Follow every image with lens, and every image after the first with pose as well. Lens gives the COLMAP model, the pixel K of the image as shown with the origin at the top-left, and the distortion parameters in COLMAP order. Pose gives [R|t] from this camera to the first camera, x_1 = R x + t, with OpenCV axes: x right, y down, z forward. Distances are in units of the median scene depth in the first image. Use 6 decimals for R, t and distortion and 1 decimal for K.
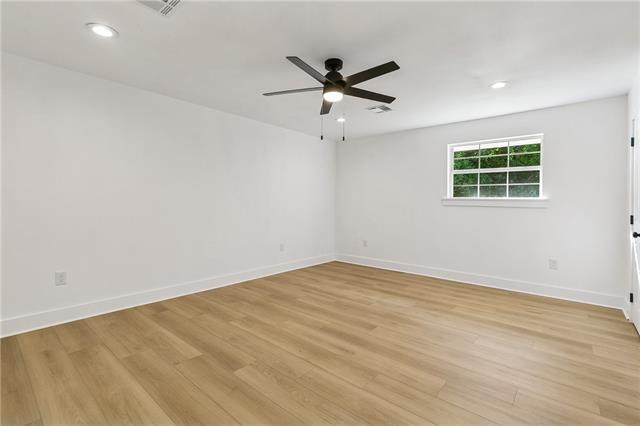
lens RADIAL K [[288.7, 0, 320.0], [0, 288.7, 211.2], [0, 0, 1]] dist [0.000900, 0.000039]
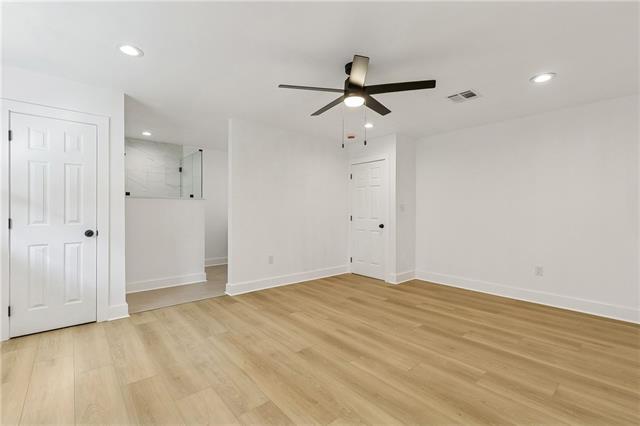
lens RADIAL K [[288.7, 0, 320.0], [0, 288.7, 211.2], [0, 0, 1]] dist [0.000900, 0.000039]
pose [[-0.988416, -0.017059, 0.150806, 0.008404], [-0.012634, 0.999462, 0.030253, -0.057546], [-0.151241, 0.027997, -0.988100, 2.060451]]
